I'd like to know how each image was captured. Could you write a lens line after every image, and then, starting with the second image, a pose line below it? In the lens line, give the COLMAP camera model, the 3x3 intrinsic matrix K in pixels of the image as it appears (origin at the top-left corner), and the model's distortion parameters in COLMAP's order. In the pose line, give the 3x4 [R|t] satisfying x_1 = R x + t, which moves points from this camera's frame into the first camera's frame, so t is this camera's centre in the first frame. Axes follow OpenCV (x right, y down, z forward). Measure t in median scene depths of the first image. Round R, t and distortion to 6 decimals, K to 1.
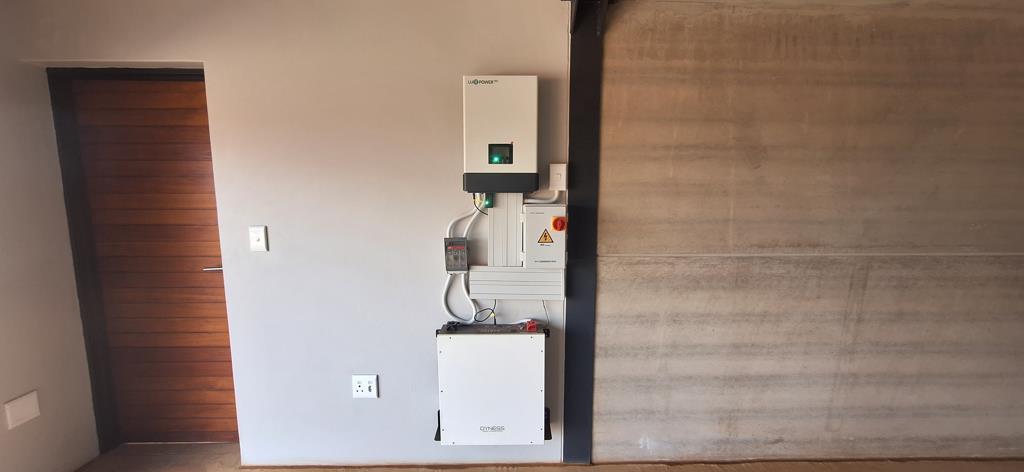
lens RADIAL K [[405.3, 0, 521.3], [0, 405.3, 232.2], [0, 0, 1]] dist [-0.016622, 0.008180]
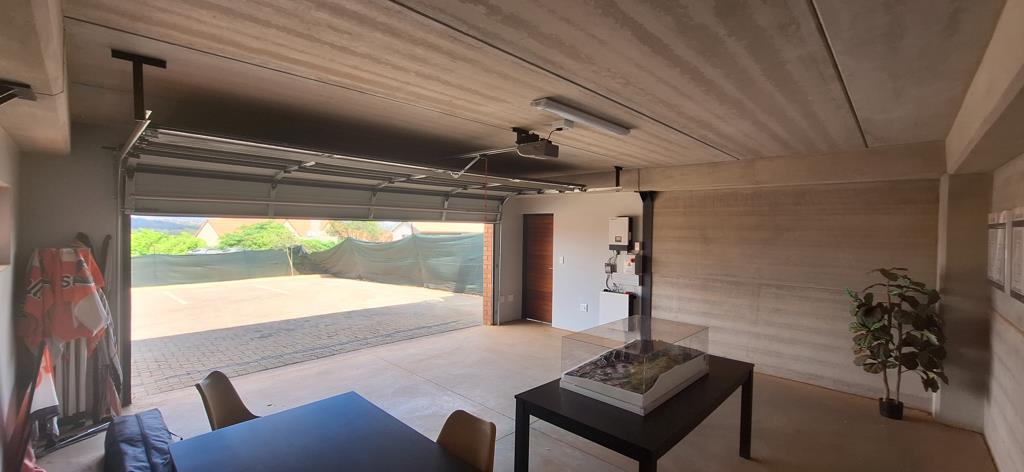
lens RADIAL K [[405.3, 0, 521.3], [0, 405.3, 232.2], [0, 0, 1]] dist [-0.016622, 0.008180]
pose [[0.728097, 0.013624, -0.685339, 1.529620], [-0.098473, 0.991511, -0.084906, 0.108758], [0.678364, 0.129308, 0.723258, -1.848359]]
